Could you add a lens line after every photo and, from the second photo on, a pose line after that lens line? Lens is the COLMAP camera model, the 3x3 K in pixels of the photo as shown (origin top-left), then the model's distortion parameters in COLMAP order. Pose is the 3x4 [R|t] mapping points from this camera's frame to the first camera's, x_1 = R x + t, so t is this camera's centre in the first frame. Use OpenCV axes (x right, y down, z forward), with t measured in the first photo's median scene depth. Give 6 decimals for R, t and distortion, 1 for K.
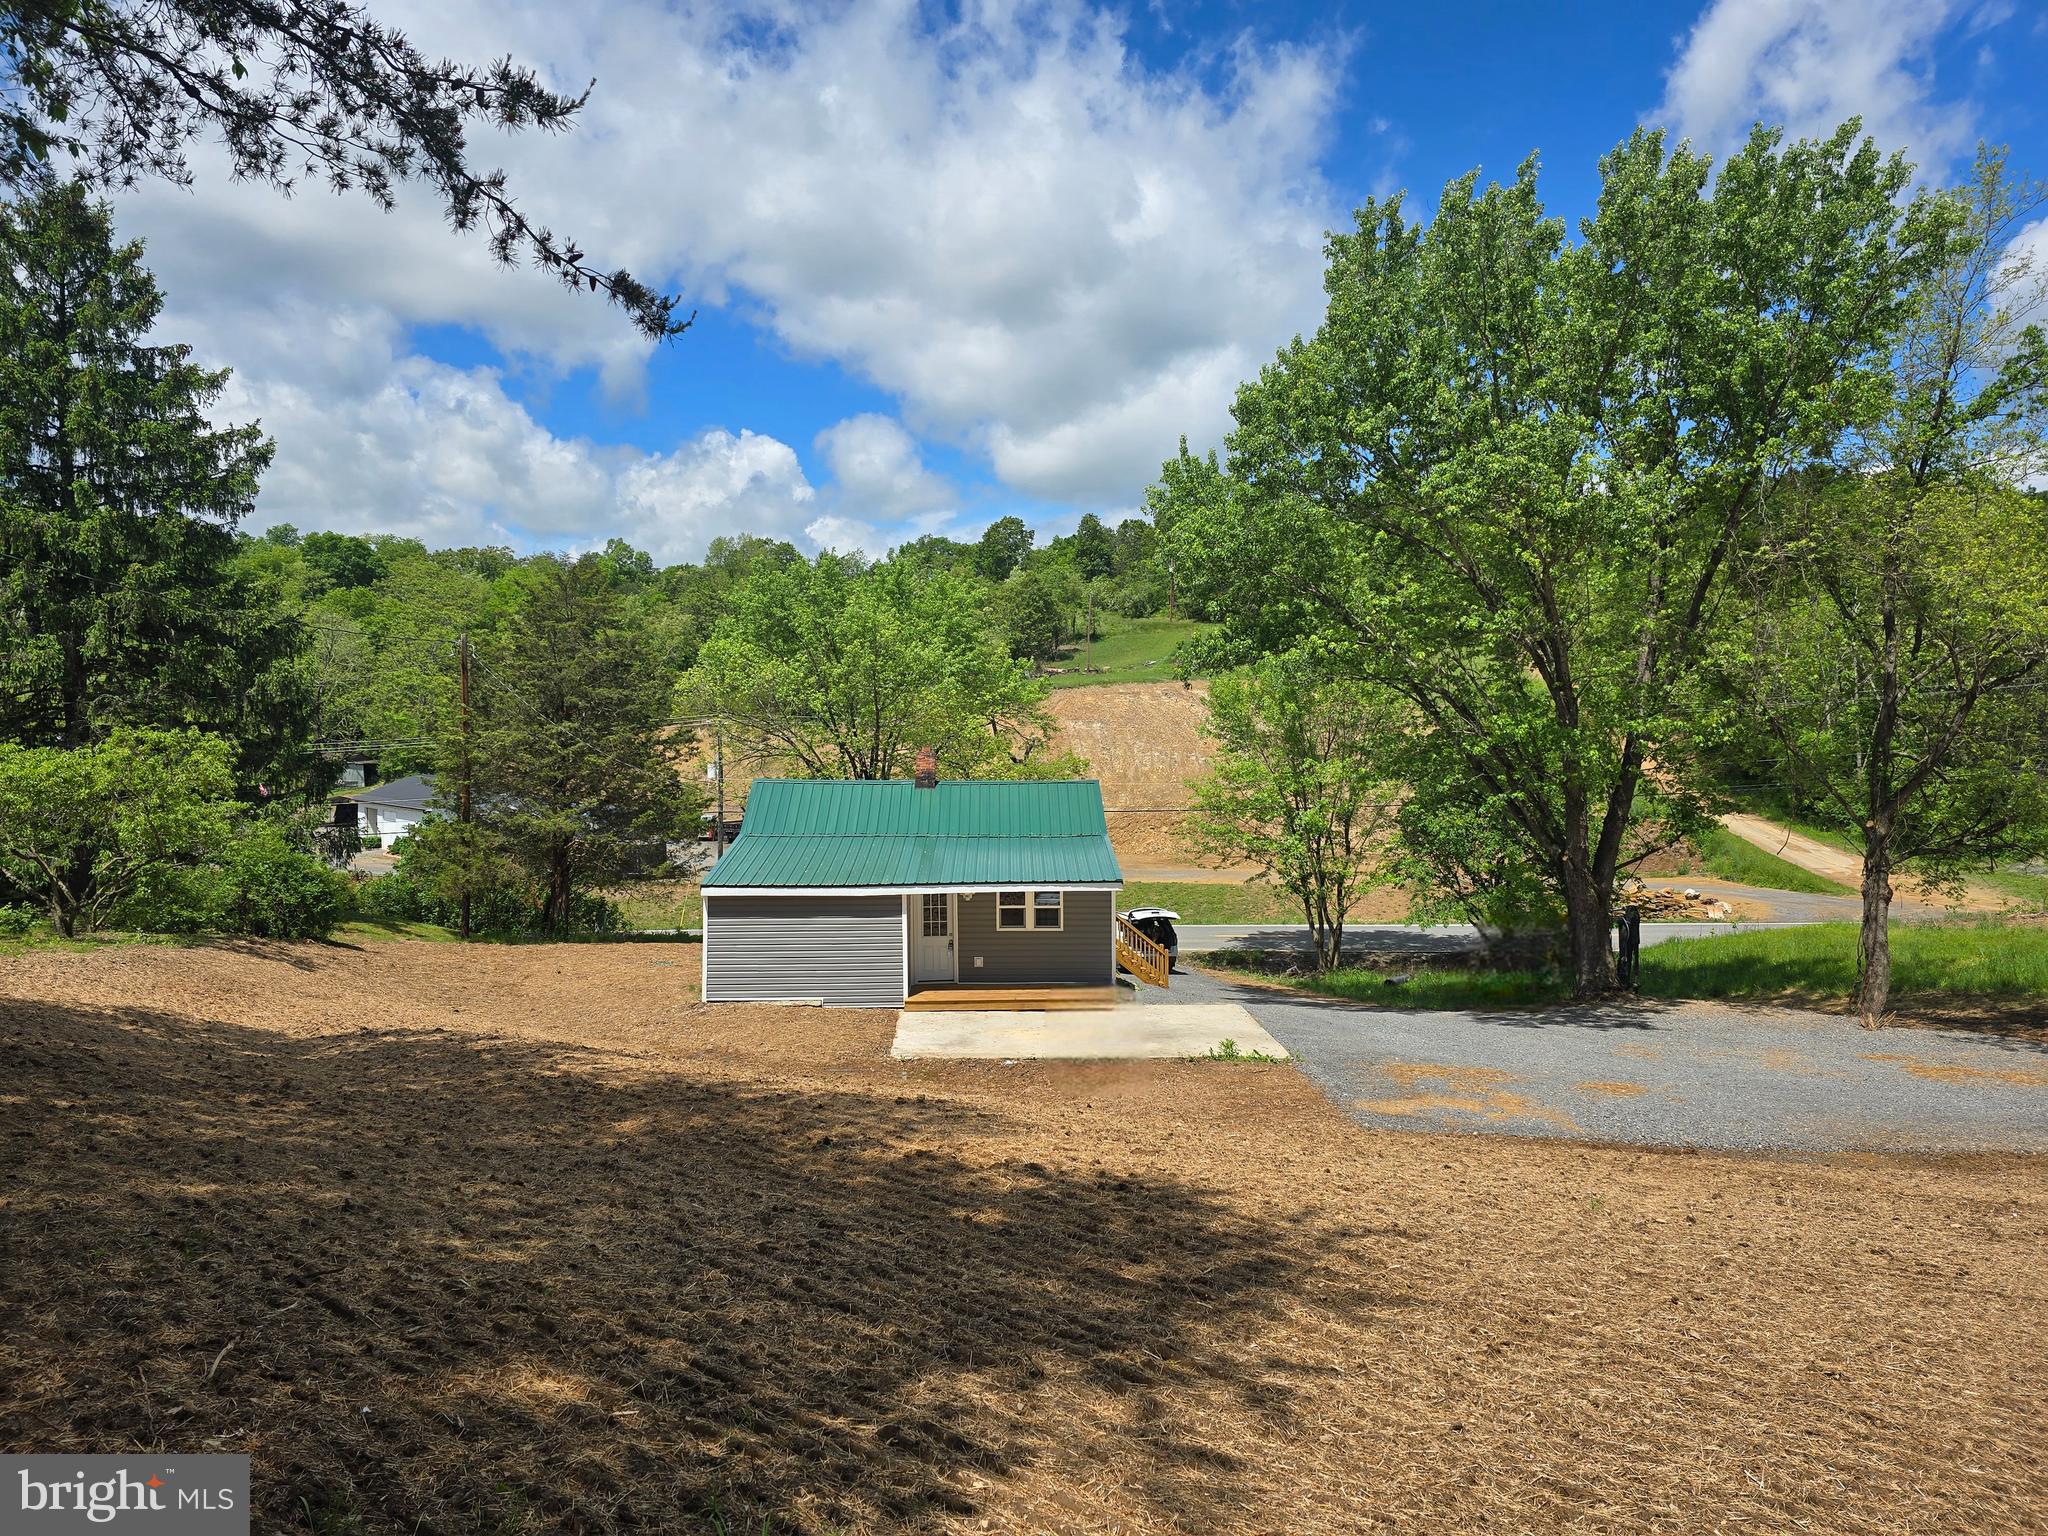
lens RADIAL K [[1398.9, 0, 1037.6], [0, 1398.9, 761.3], [0, 0, 1]] dist [0.019106, -0.011292]
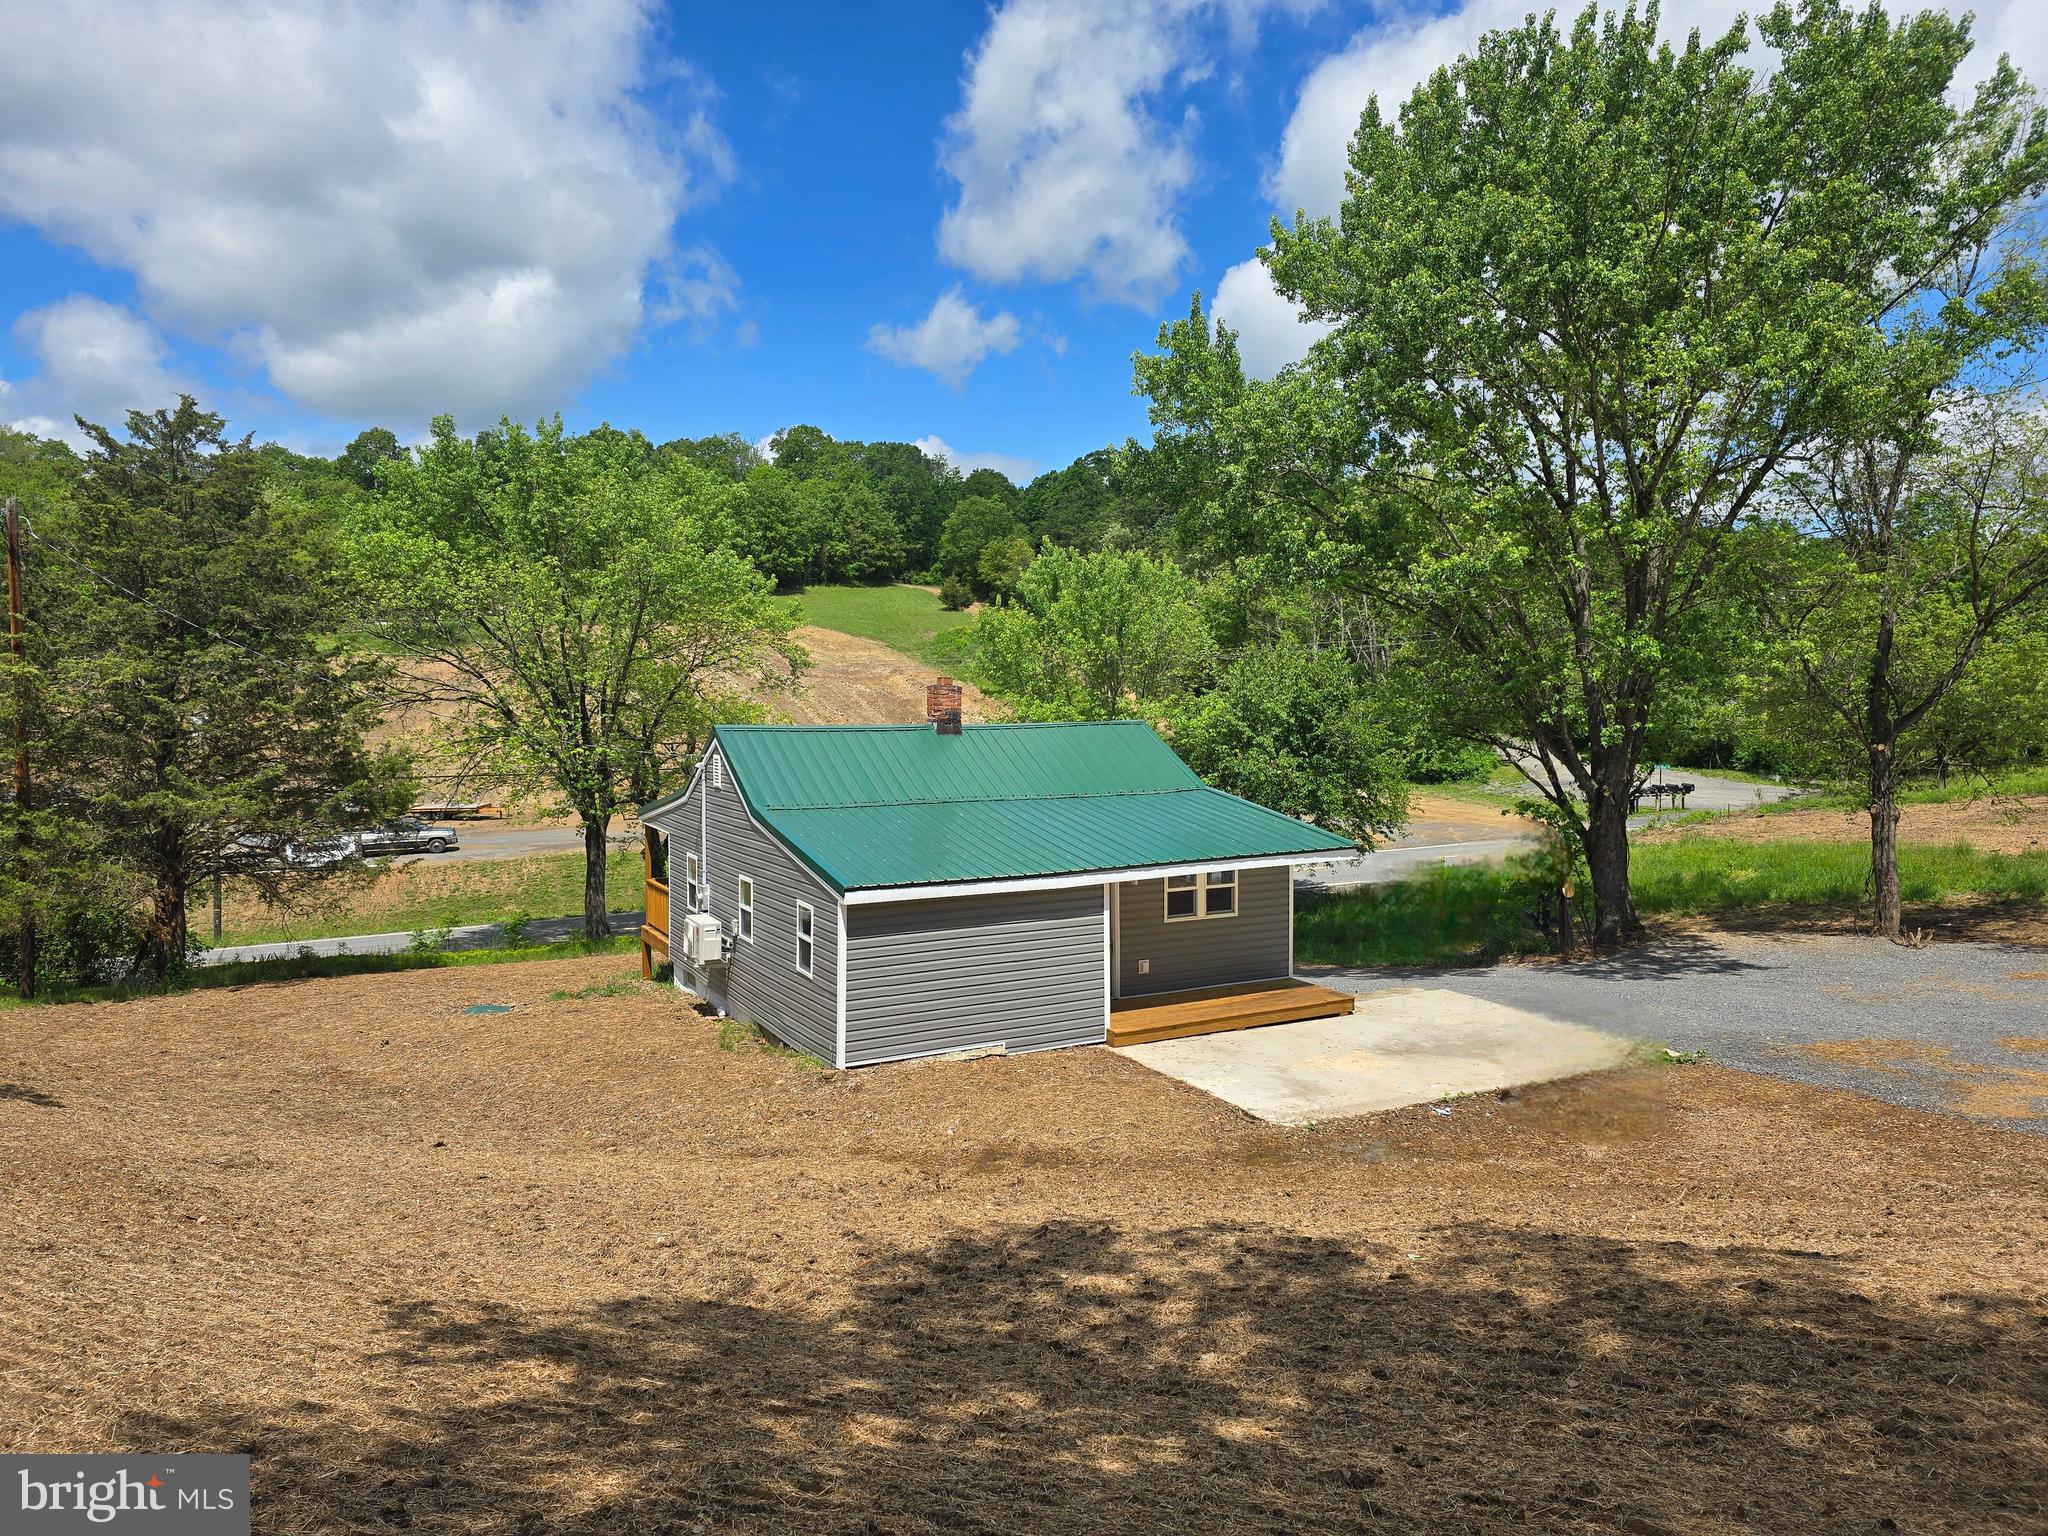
lens RADIAL K [[1398.9, 0, 1024.1], [0, 1398.9, 776.7], [0, 0, 1]] dist [0.019106, -0.011292]
pose [[0.892203, -0.033384, 0.450399, -0.426913], [0.013132, 0.998760, 0.048016, 0.007432], [-0.451444, -0.036925, 0.891535, 0.376503]]
